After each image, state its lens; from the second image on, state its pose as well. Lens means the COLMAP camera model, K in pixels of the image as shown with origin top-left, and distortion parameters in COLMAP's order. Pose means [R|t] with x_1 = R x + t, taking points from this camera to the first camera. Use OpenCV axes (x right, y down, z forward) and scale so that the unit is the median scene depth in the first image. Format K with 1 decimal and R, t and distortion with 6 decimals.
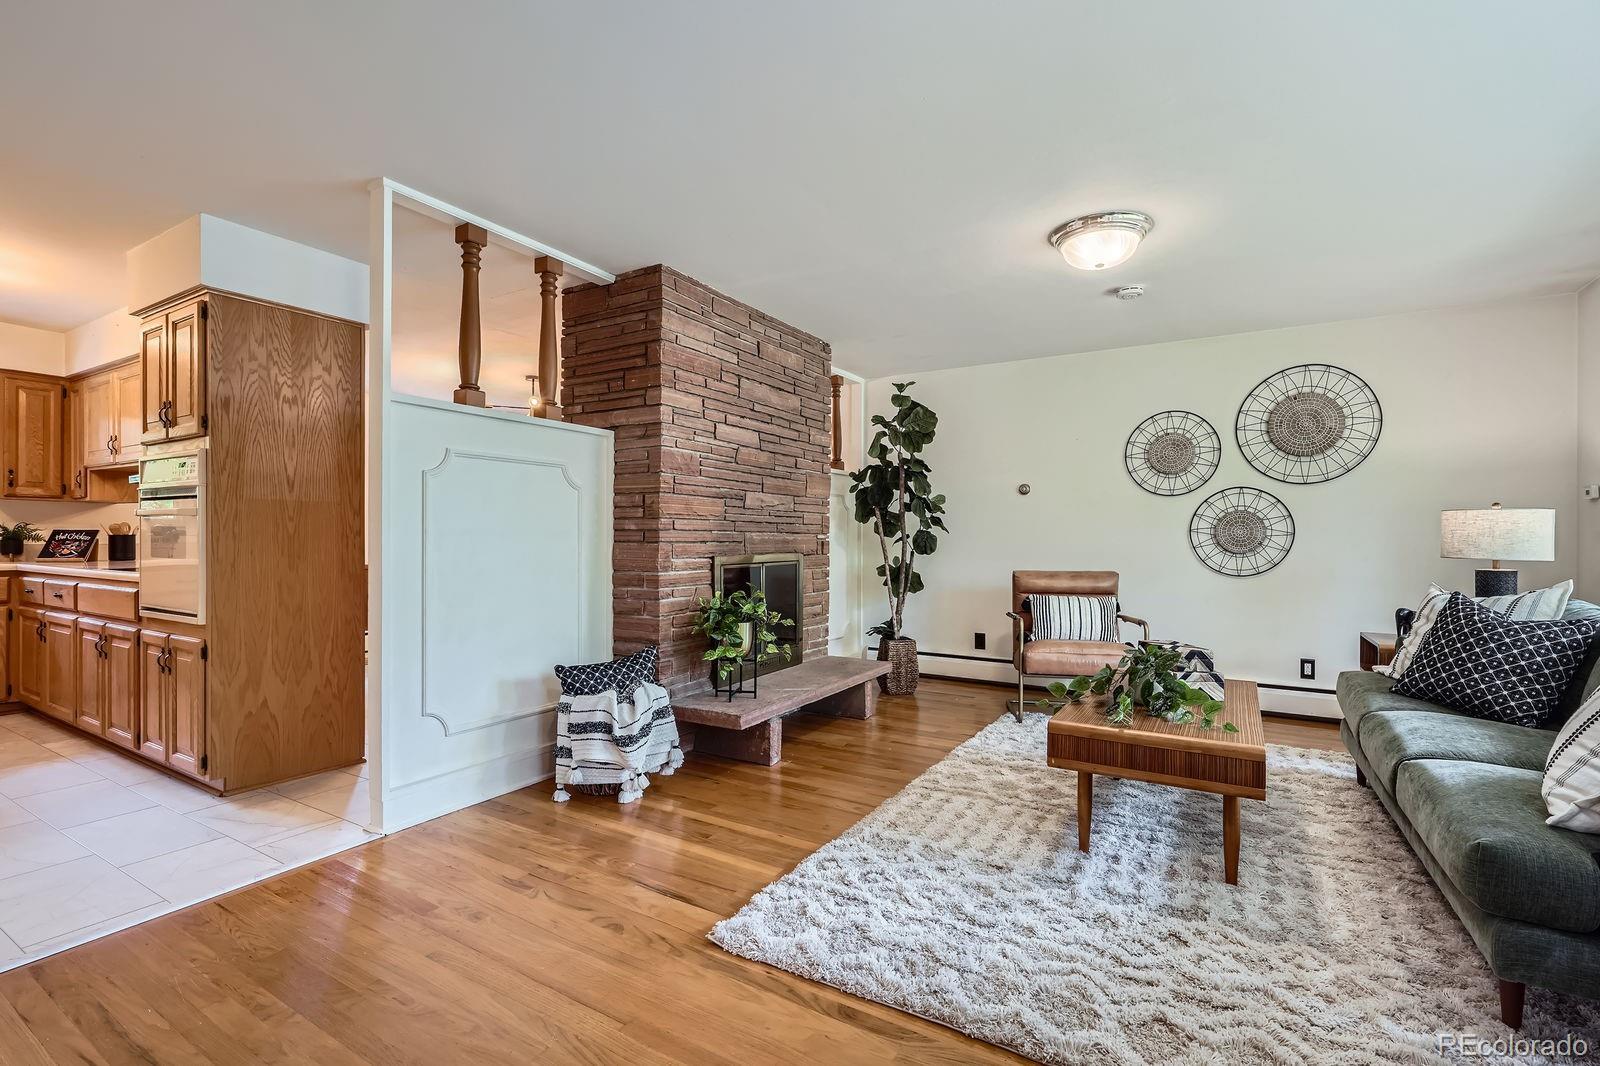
lens RADIAL K [[729.6, 0, 802.6], [0, 729.6, 540.1], [0, 0, 1]] dist [-0.002206, -0.000217]
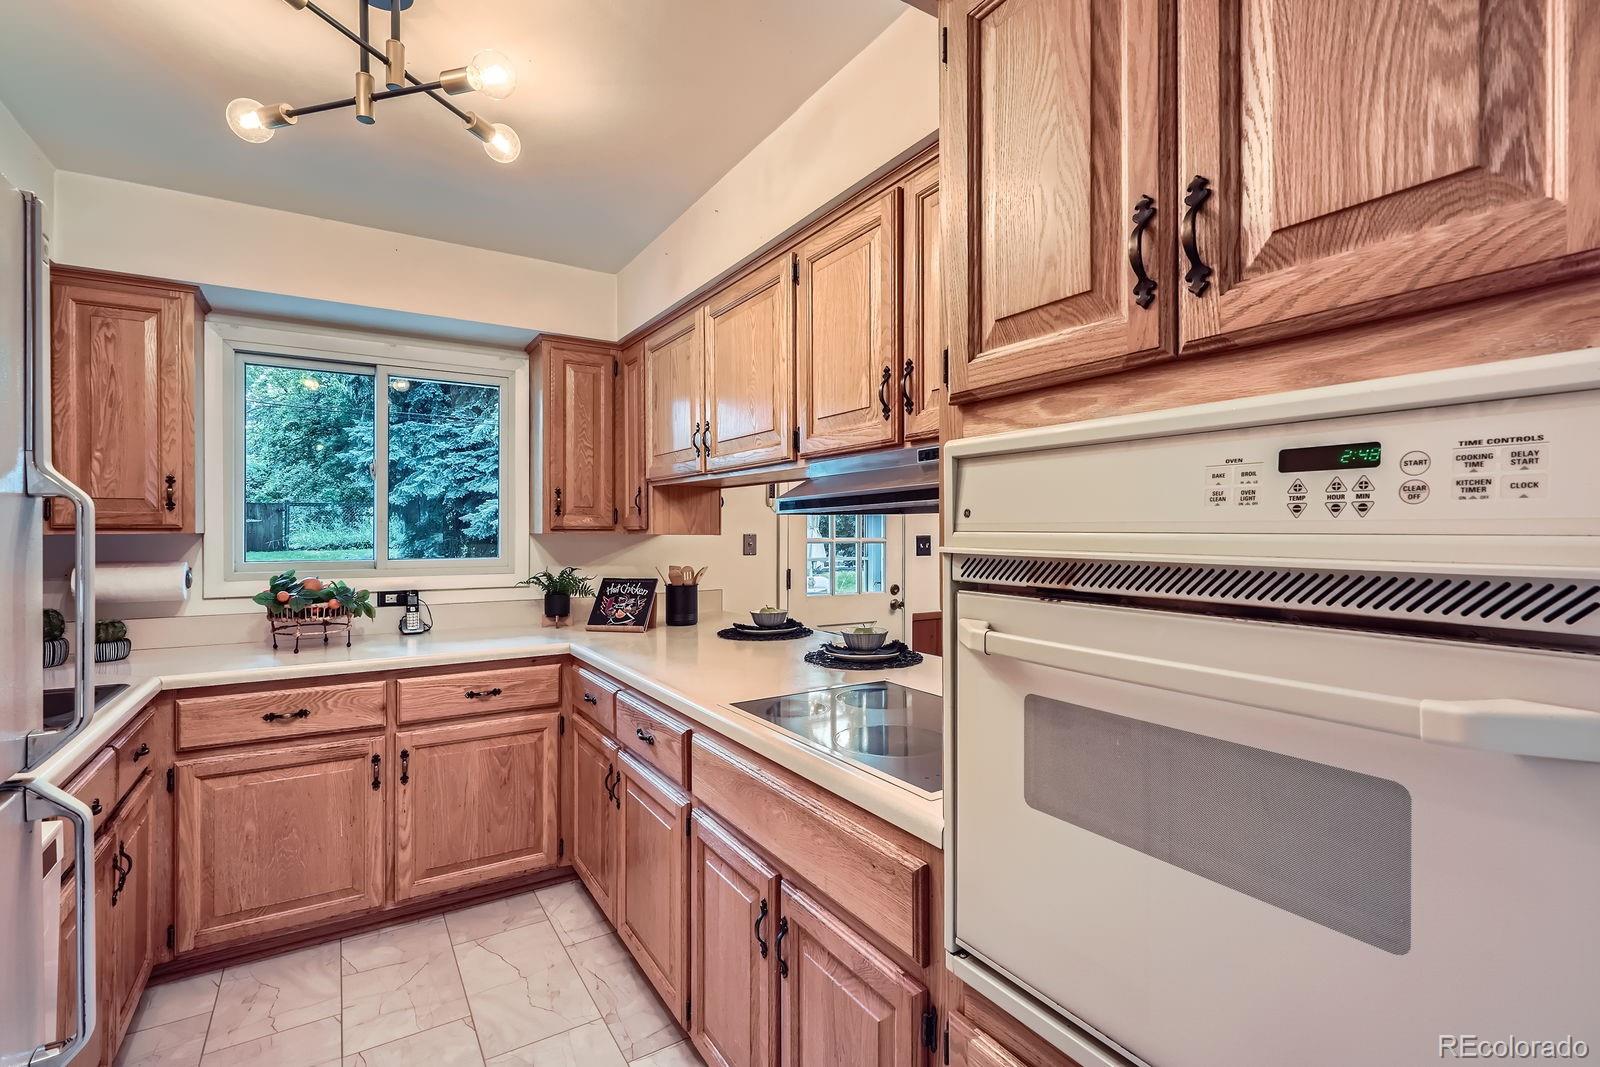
lens RADIAL K [[729.6, 0, 790.7], [0, 729.6, 530.0], [0, 0, 1]] dist [-0.002206, -0.000217]
pose [[0.891700, -0.005860, -0.452588, -0.847165], [0.003233, 0.999973, -0.006578, -0.076930], [0.452615, 0.004402, 0.891695, 0.714685]]
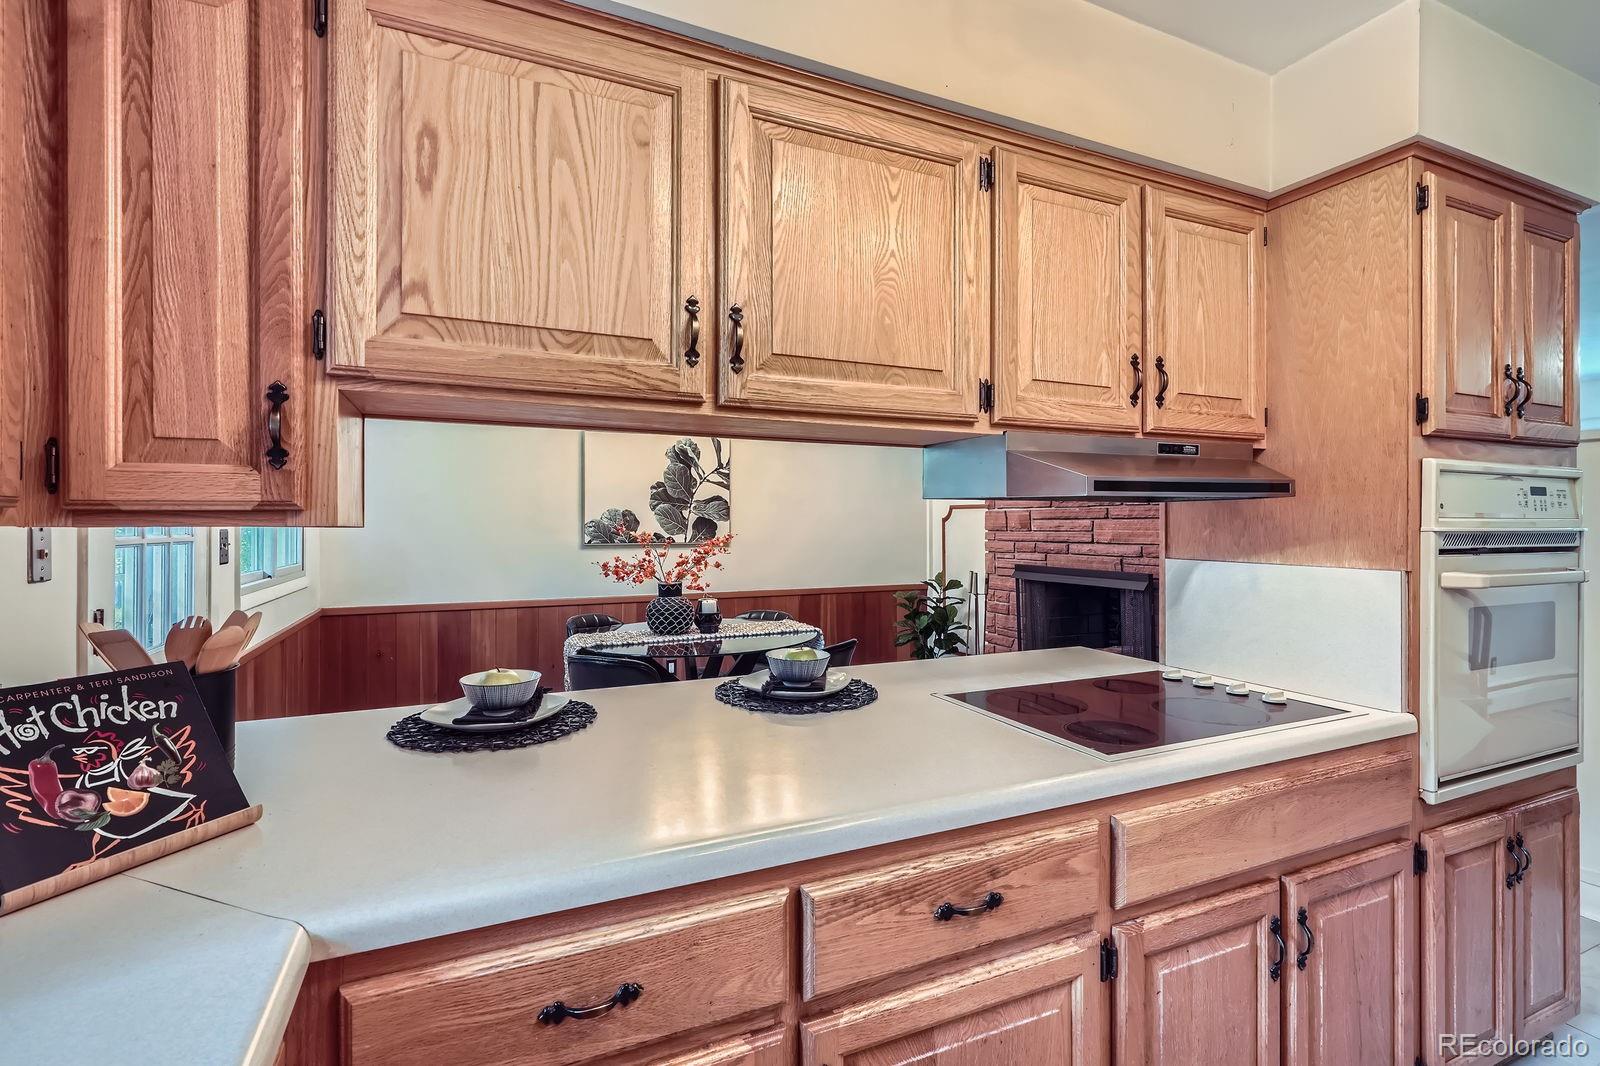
lens RADIAL K [[729.6, 0, 795.6], [0, 729.6, 525.7], [0, 0, 1]] dist [-0.002206, -0.000217]
pose [[0.557534, -0.003083, 0.830148, -1.537548], [0.007651, 0.999970, -0.001425, -0.075203], [-0.830119, 0.007146, 0.557541, 1.089136]]
